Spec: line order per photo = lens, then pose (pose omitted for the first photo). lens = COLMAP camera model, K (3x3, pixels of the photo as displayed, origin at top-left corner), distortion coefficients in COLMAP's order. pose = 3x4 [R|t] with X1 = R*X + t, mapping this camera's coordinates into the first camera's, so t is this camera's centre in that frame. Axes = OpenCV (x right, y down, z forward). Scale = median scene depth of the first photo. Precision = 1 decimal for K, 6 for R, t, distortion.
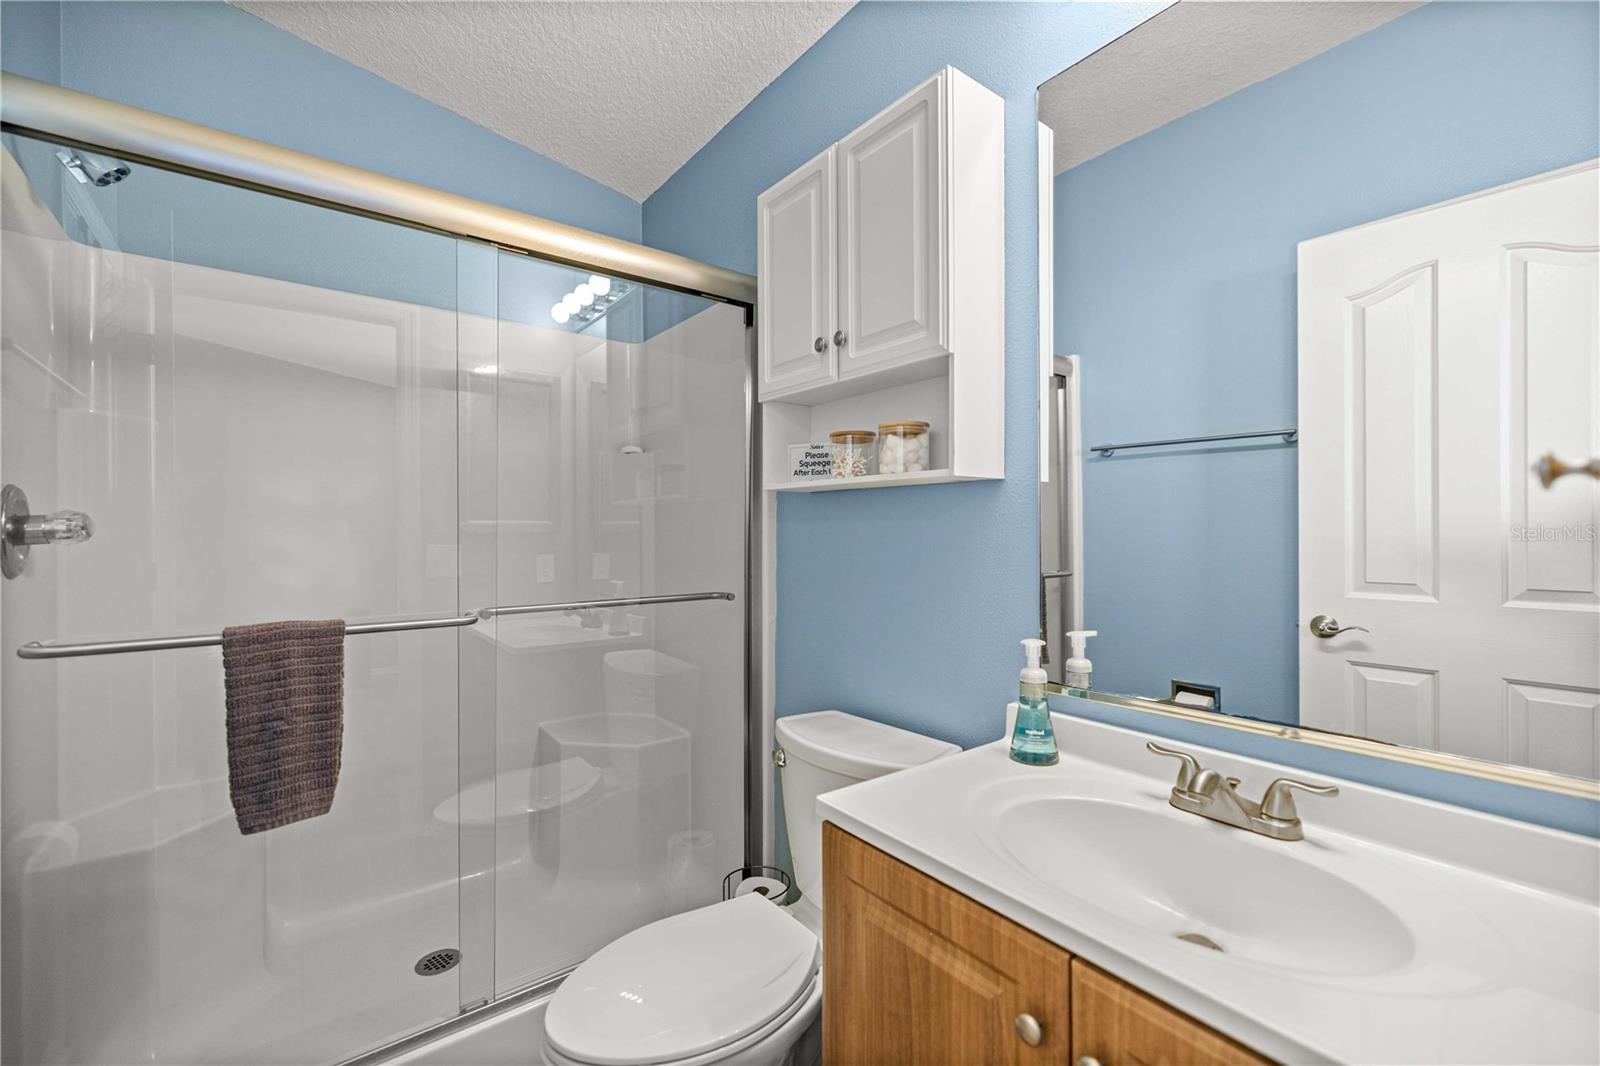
lens RADIAL K [[674.4, 0, 801.3], [0, 674.4, 527.6], [0, 0, 1]] dist [0.001106, 0.000151]
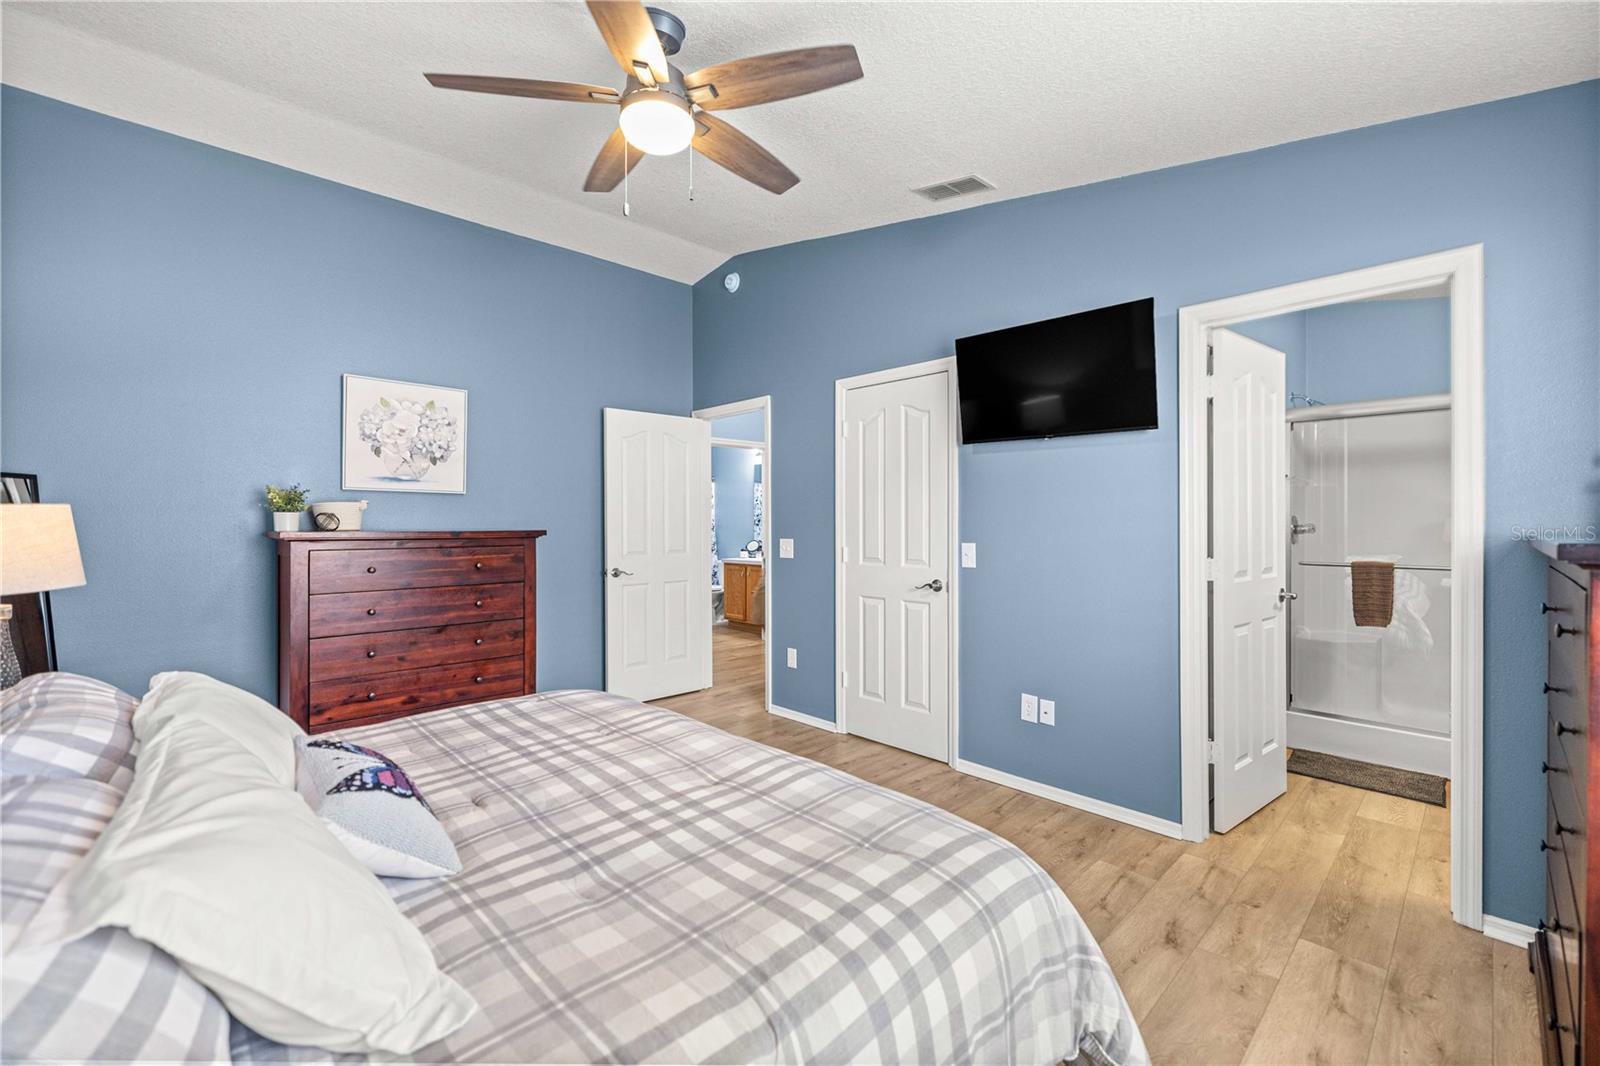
lens RADIAL K [[674.4, 0, 801.3], [0, 674.4, 527.6], [0, 0, 1]] dist [0.001106, 0.000151]
pose [[0.116885, 0.007222, -0.993119, 1.820208], [0.006035, 0.999950, 0.007982, -0.047554], [0.993127, -0.006927, 0.116836, -1.770864]]
